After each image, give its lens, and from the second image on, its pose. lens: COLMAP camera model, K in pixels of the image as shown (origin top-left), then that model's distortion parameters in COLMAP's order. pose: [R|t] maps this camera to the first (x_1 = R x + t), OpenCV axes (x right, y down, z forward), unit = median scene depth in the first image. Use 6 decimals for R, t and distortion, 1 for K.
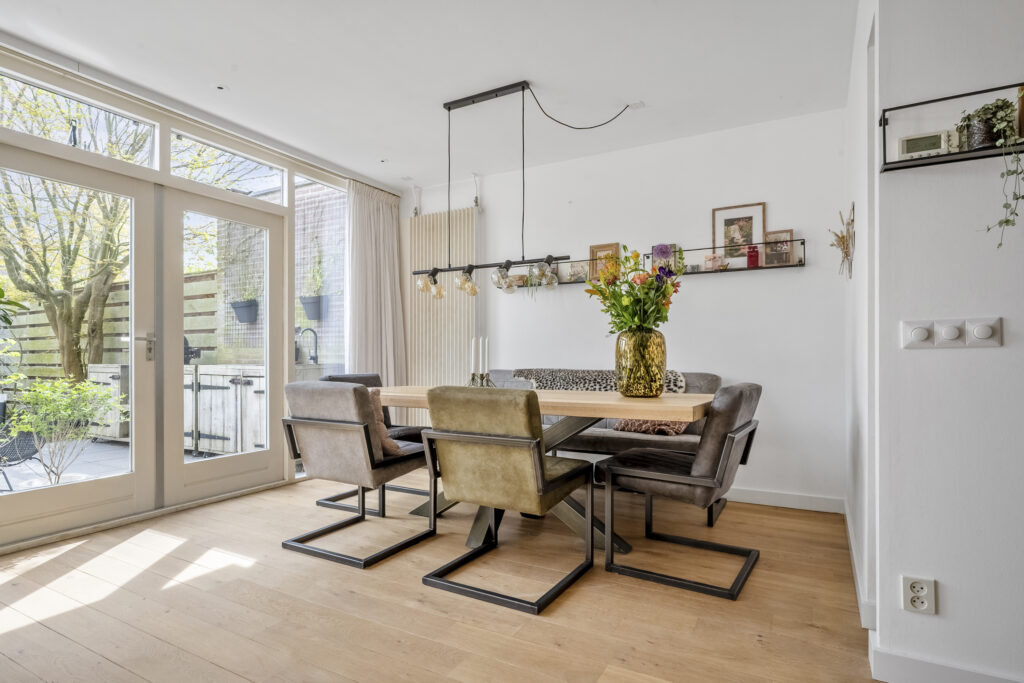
lens RADIAL K [[542.2, 0, 515.4], [0, 542.2, 352.7], [0, 0, 1]] dist [-0.001104, -0.001098]
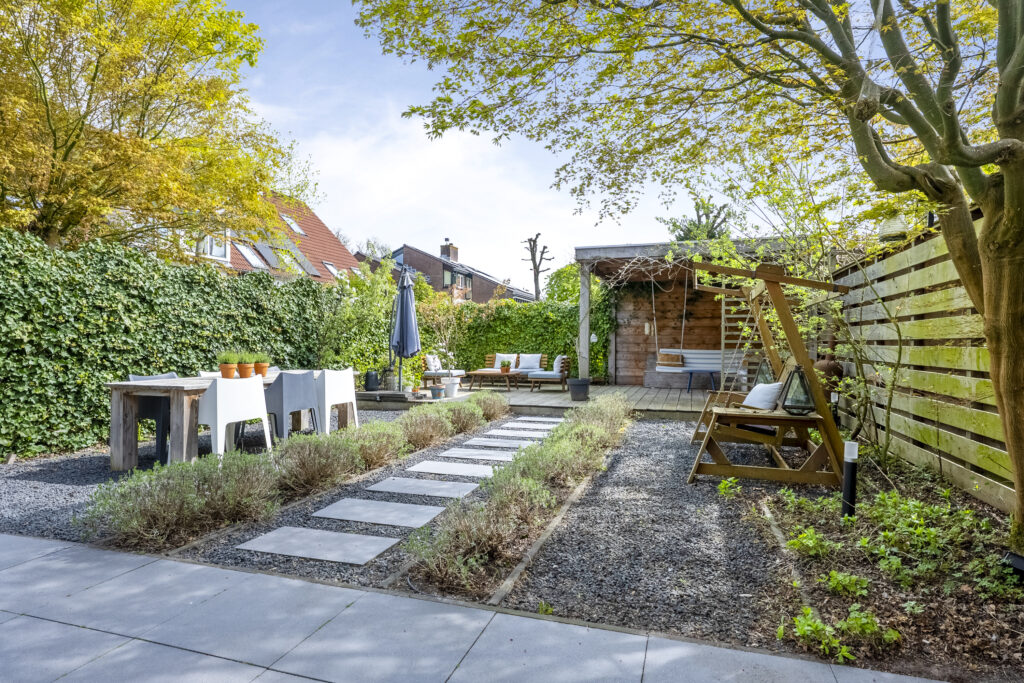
lens RADIAL K [[550.3, 0, 515.8], [0, 550.3, 342.9], [0, 0, 1]] dist [0.000990, 0.000621]
pose [[0.201196, 0.006757, -0.979528, -1.052379], [0.003463, 0.999965, 0.007610, -0.016094], [0.979545, -0.004923, 0.201165, 1.192803]]
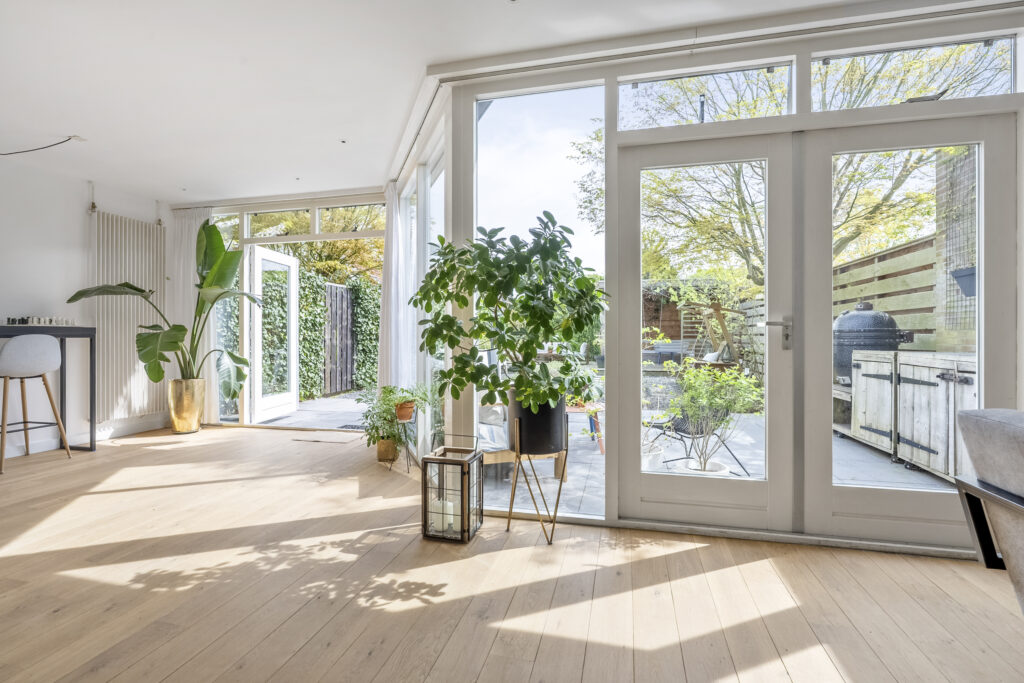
lens RADIAL K [[462.2, 0, 508.3], [0, 462.2, 337.1], [0, 0, 1]] dist [-0.011533, -0.000329]
pose [[0.255161, 0.004128, -0.966890, -0.089299], [0.004192, 0.999977, 0.005376, -0.008615], [0.966890, -0.005425, 0.255138, 0.343070]]
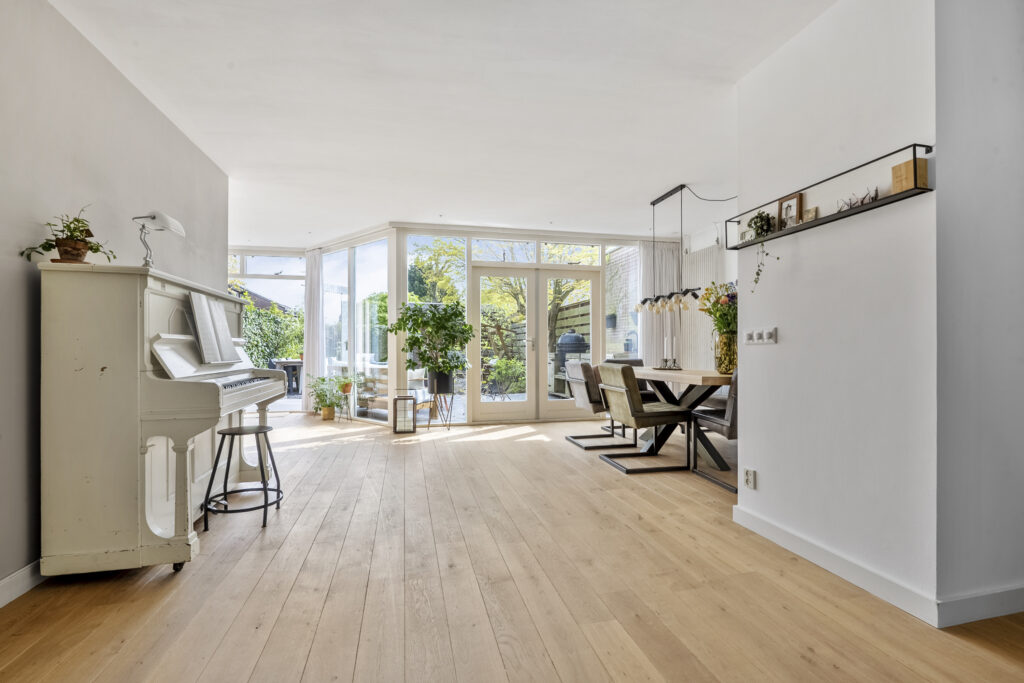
lens RADIAL K [[462.2, 0, 511.8], [0, 462.2, 343.6], [0, 0, 1]] dist [-0.011533, -0.000329]
pose [[0.668116, -0.007075, -0.744023, 0.541371], [0.003957, 0.999974, -0.005956, -0.002018], [0.744047, 0.001035, 0.668127, -0.255256]]
